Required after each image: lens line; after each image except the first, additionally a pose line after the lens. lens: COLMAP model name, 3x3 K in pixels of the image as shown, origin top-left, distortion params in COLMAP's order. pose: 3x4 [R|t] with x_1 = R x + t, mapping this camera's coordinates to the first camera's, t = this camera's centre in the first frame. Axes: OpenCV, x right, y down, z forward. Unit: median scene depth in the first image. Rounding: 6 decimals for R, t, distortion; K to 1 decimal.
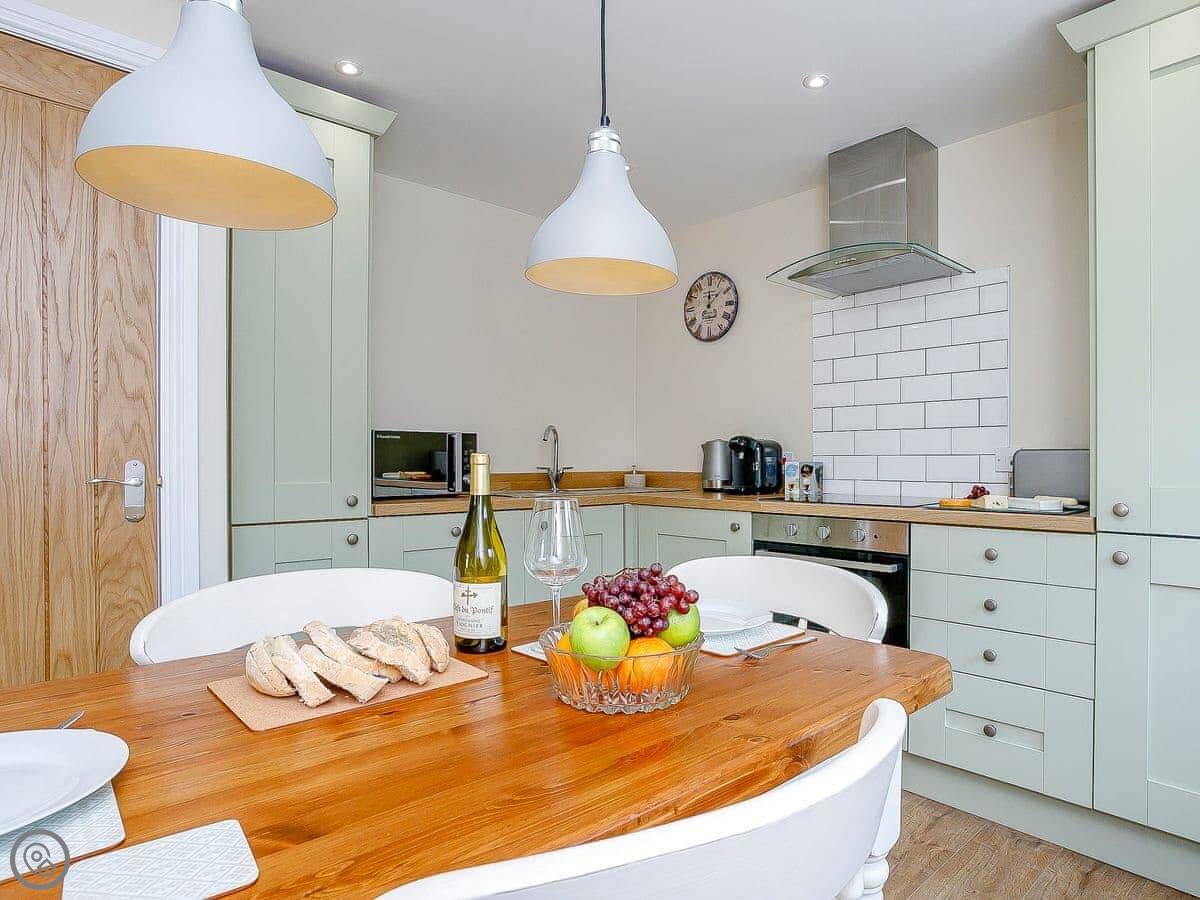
lens RADIAL K [[717.4, 0, 603.9], [0, 717.4, 457.2], [0, 0, 1]] dist [-0.065086, 0.035546]
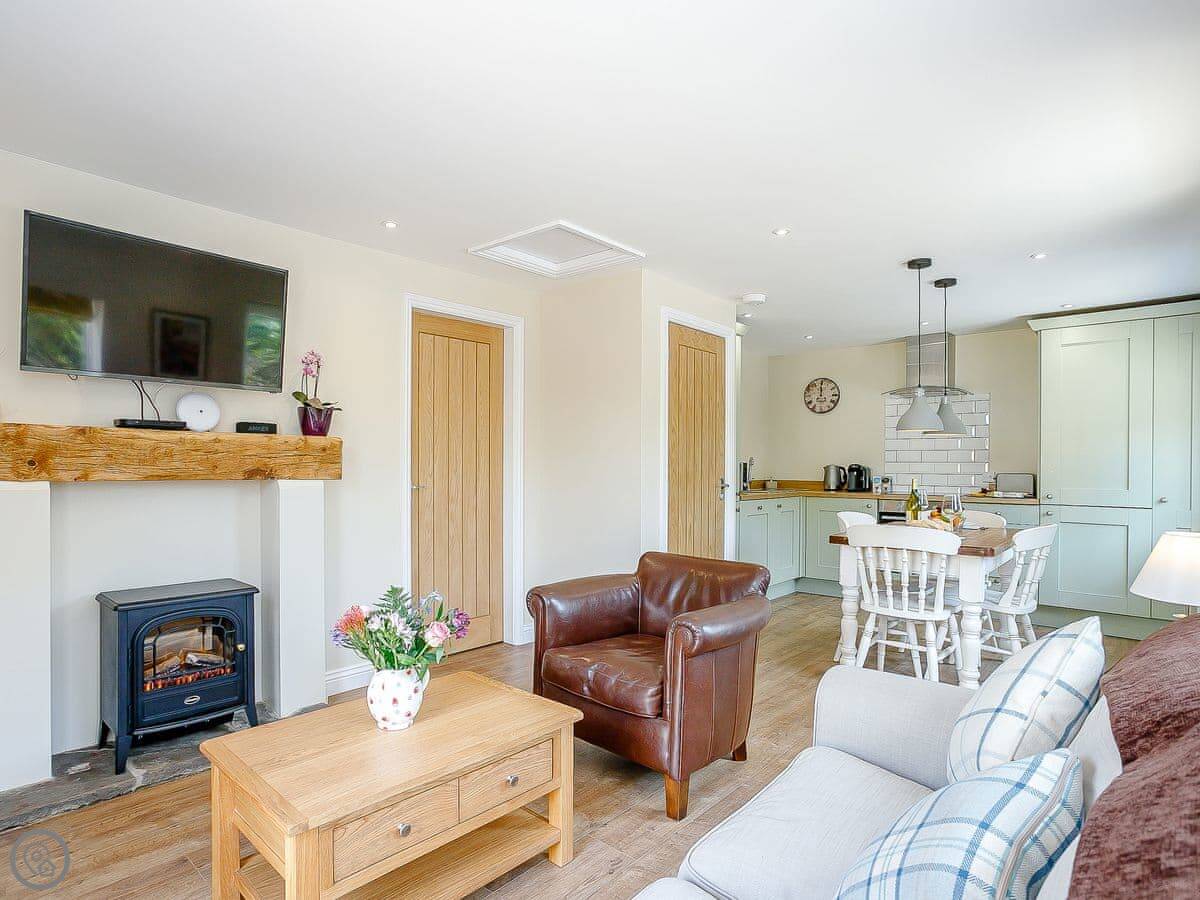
lens RADIAL K [[644.0, 0, 579.9], [0, 644.0, 465.9], [0, 0, 1]] dist [-0.040932, 0.015639]
pose [[0.993566, 0.008281, 0.112952, -0.814963], [-0.007969, 0.999963, -0.003215, -0.010900], [-0.112975, 0.002294, 0.993595, -0.760639]]
